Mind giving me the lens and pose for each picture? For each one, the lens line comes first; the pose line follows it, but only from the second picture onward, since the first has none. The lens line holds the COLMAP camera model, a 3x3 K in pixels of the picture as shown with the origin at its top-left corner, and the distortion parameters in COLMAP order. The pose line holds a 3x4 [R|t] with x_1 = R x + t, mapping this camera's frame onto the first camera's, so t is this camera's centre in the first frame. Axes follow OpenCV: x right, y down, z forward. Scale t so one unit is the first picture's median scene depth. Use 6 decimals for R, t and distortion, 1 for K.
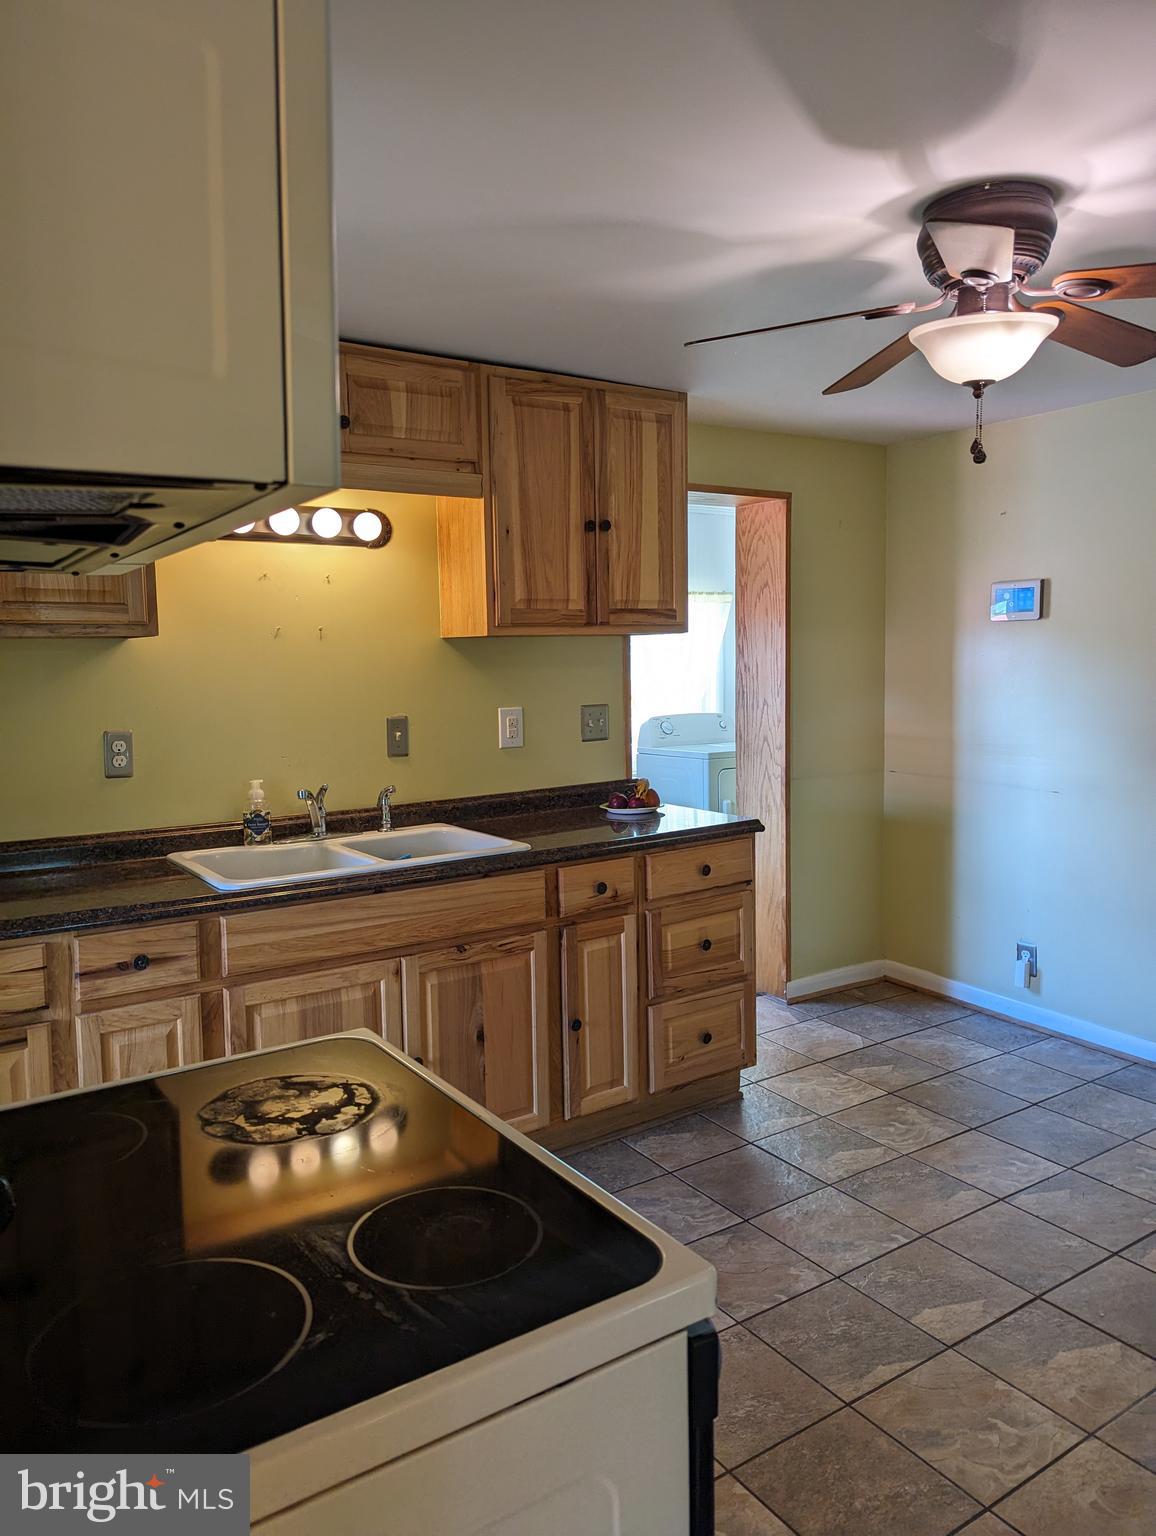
lens RADIAL K [[1083.5, 0, 568.0], [0, 1083.5, 755.7], [0, 0, 1]] dist [0.053028, -0.049440]
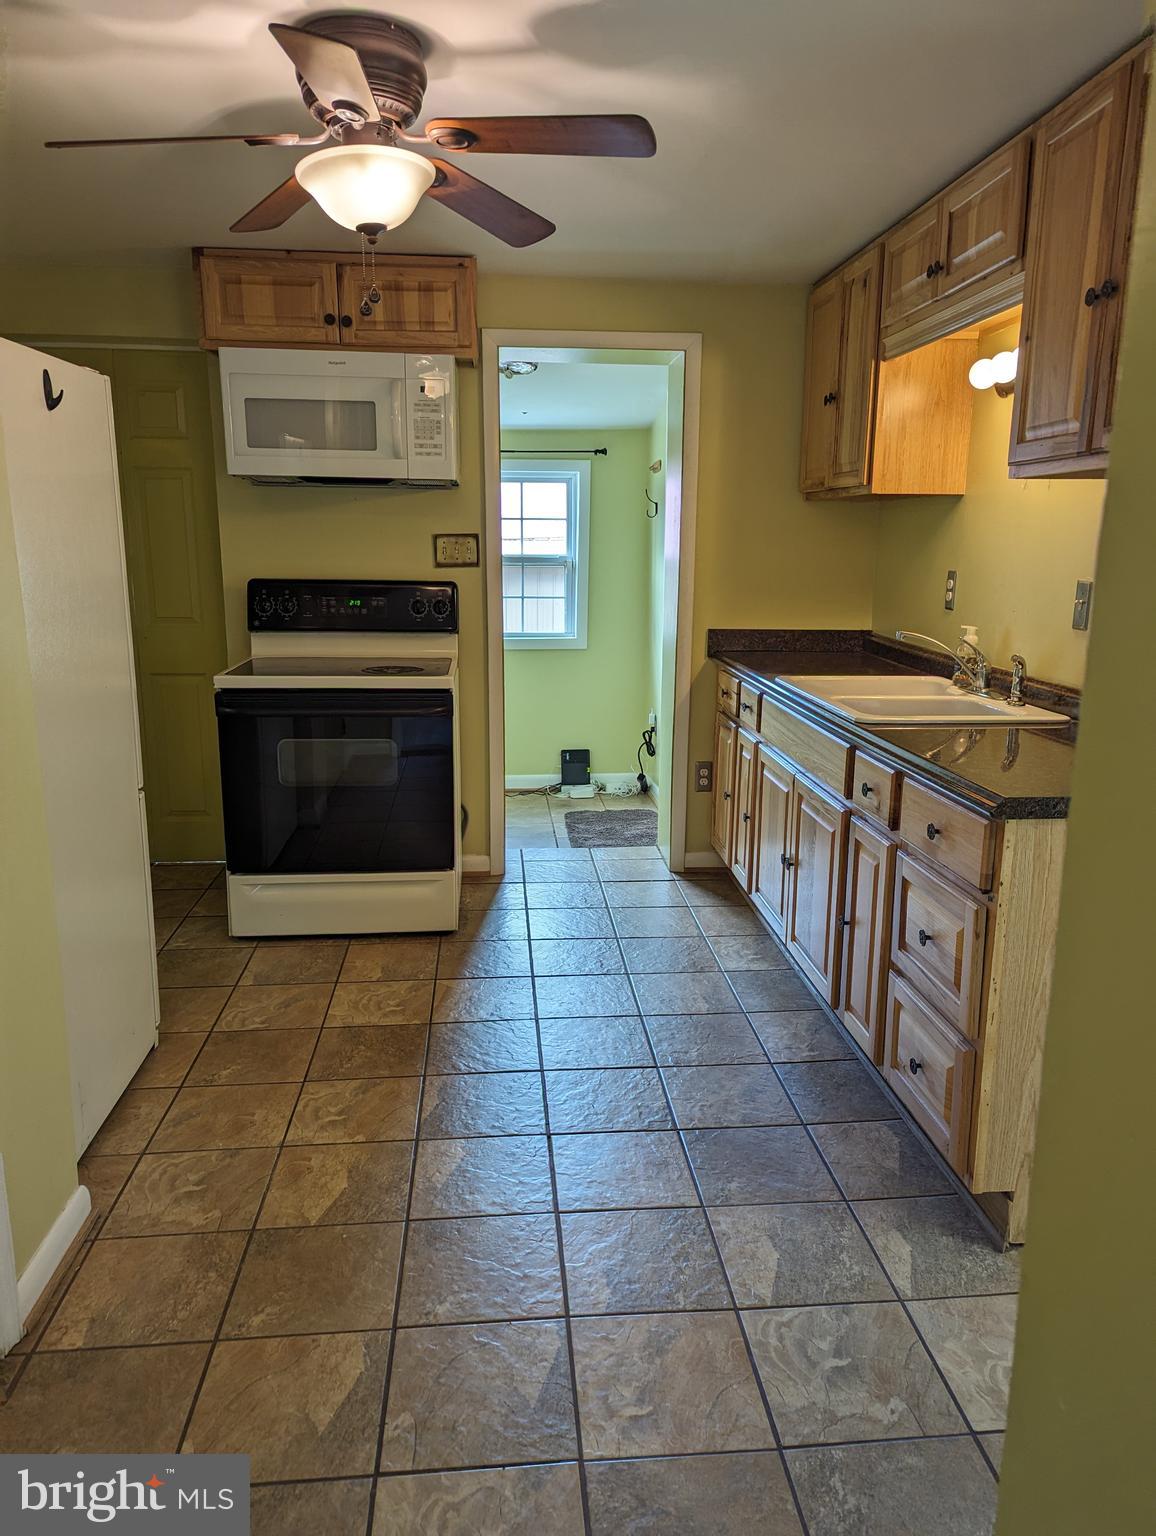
lens RADIAL K [[1083.5, 0, 573.4], [0, 1083.5, 770.2], [0, 0, 1]] dist [0.053028, -0.049440]
pose [[-0.486099, 0.203502, -0.849879, 0.850688], [-0.076321, 0.958908, 0.273261, -0.104821], [0.870565, 0.197695, -0.450592, 1.168716]]
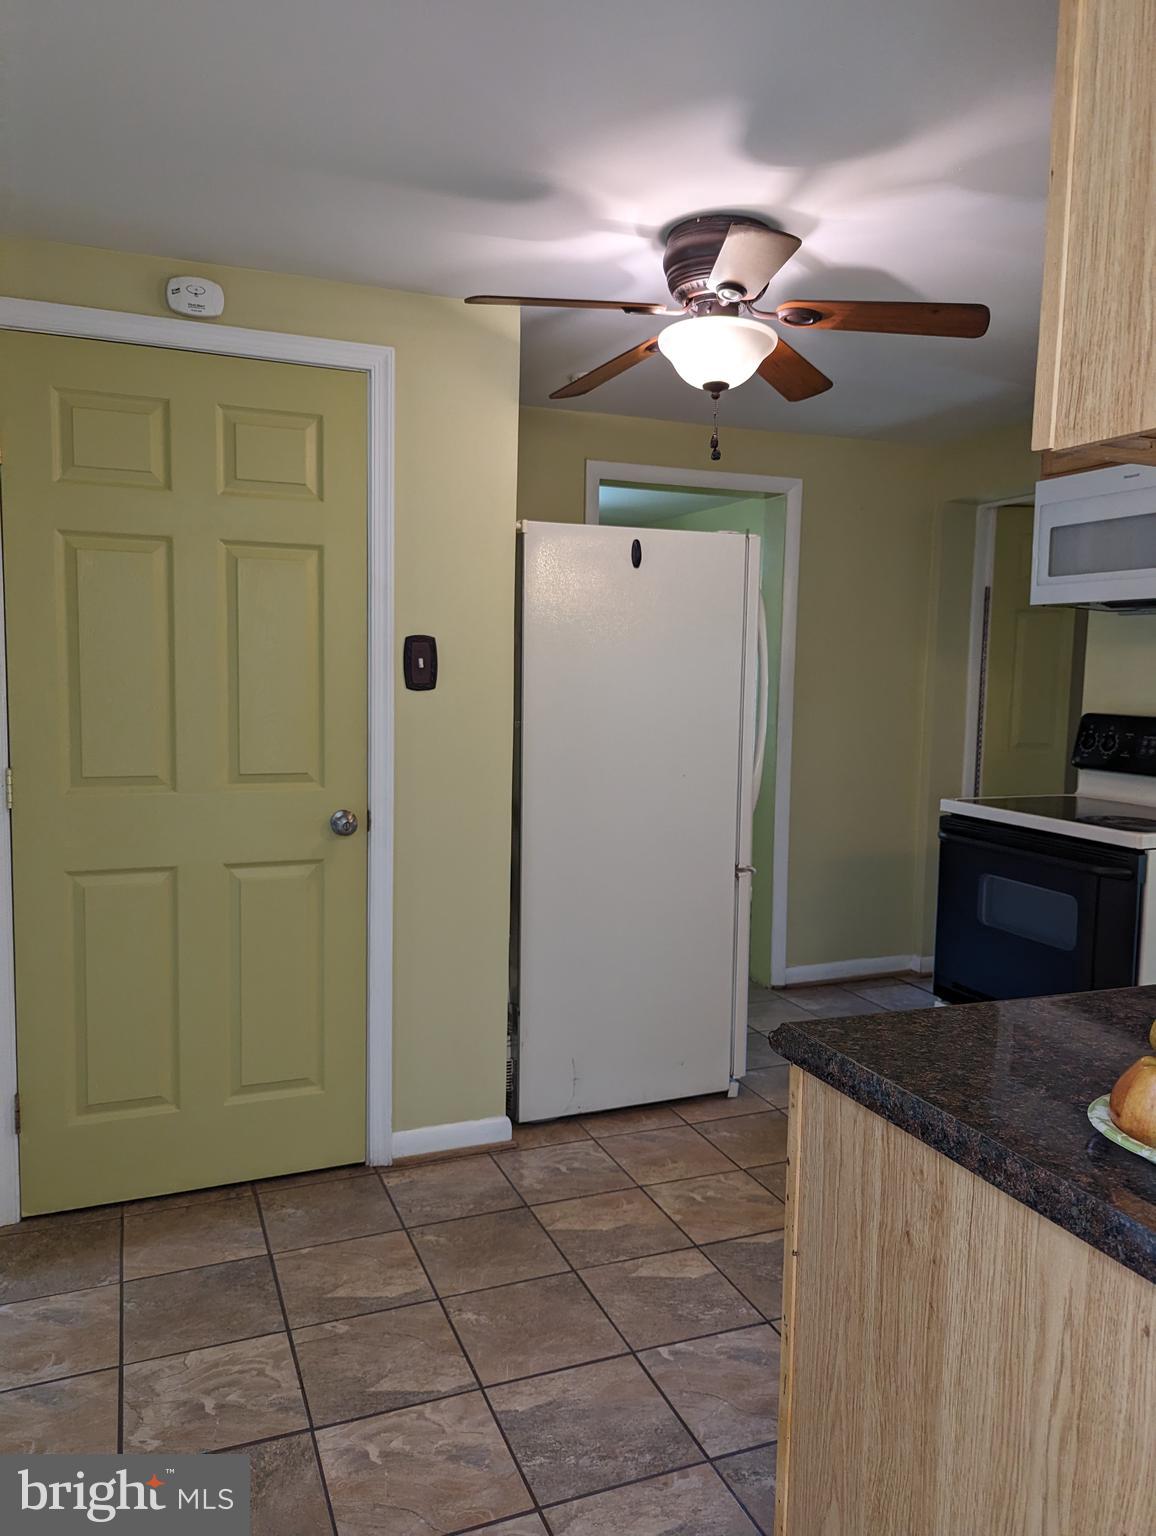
lens RADIAL K [[1083.5, 0, 584.1], [0, 1083.5, 768.1], [0, 0, 1]] dist [0.053028, -0.049440]
pose [[-0.981096, -0.019960, 0.192489, 0.190986], [0.014996, 0.983835, 0.178450, -0.104432], [-0.192939, 0.177963, -0.964937, 1.498287]]
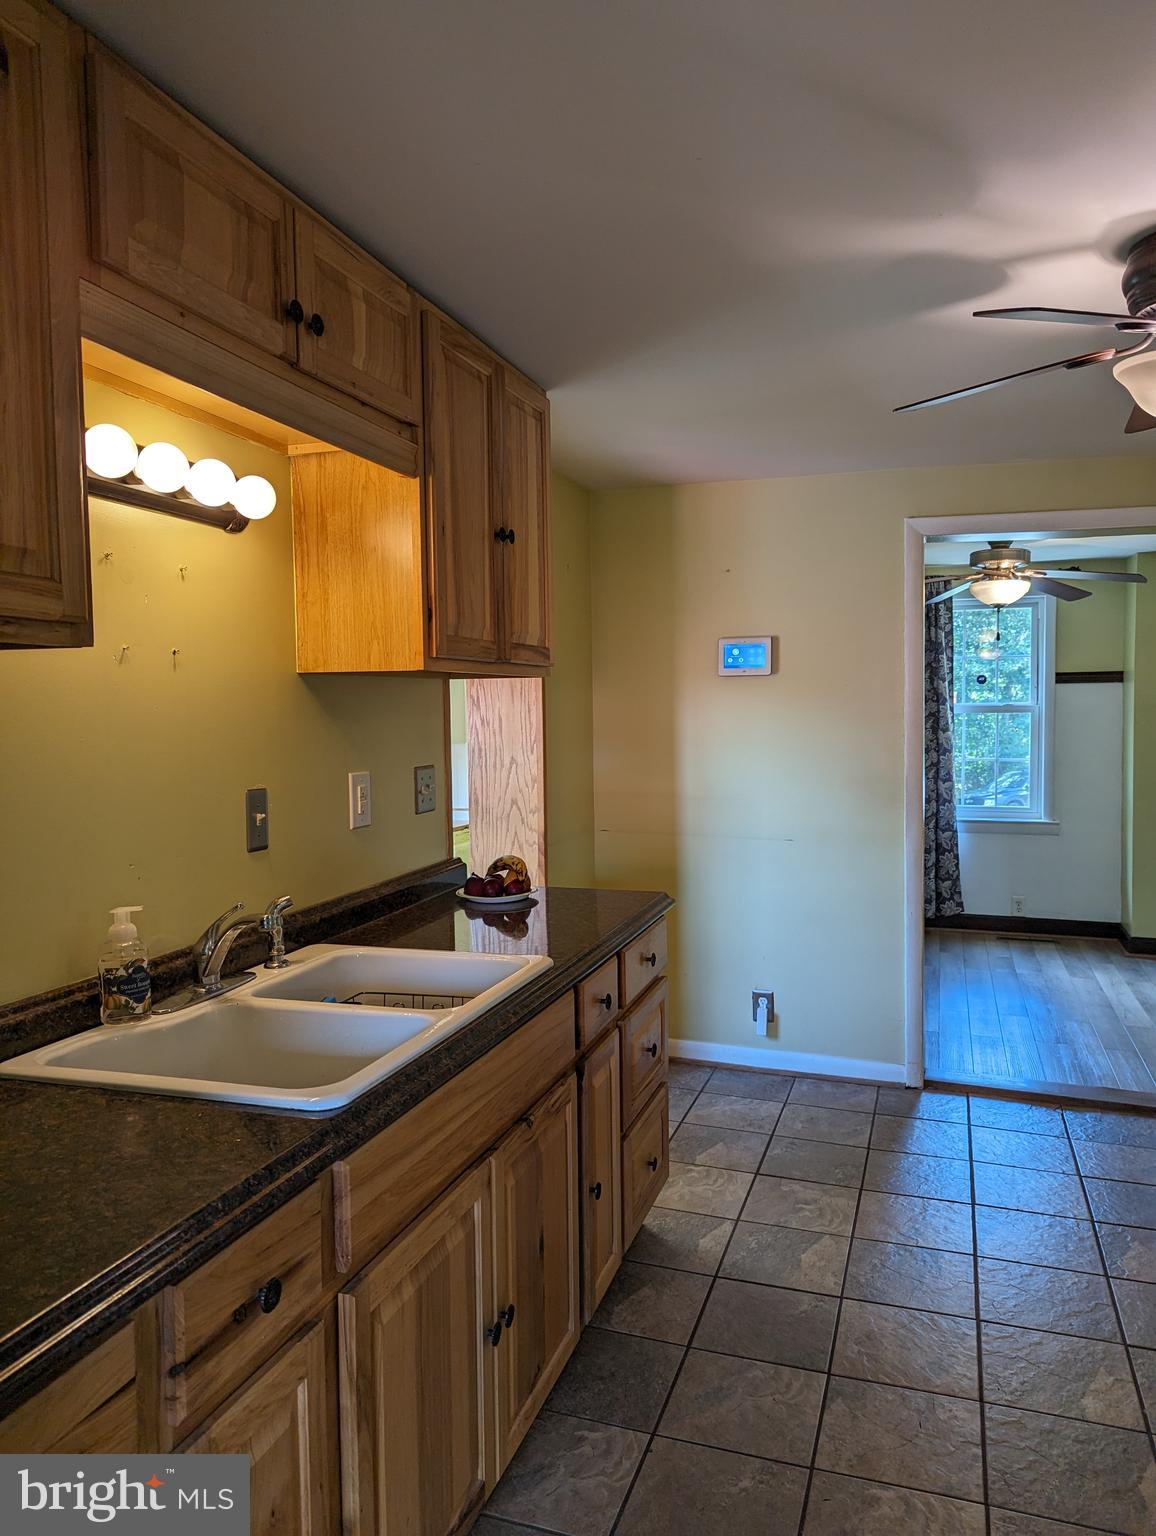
lens RADIAL K [[1083.5, 0, 589.9], [0, 1083.5, 766.9], [0, 0, 1]] dist [0.053028, -0.049440]
pose [[0.786949, -0.024613, 0.616527, -0.444451], [0.054011, 0.998116, -0.029095, -0.021531], [-0.614650, 0.056195, 0.786796, 0.388194]]
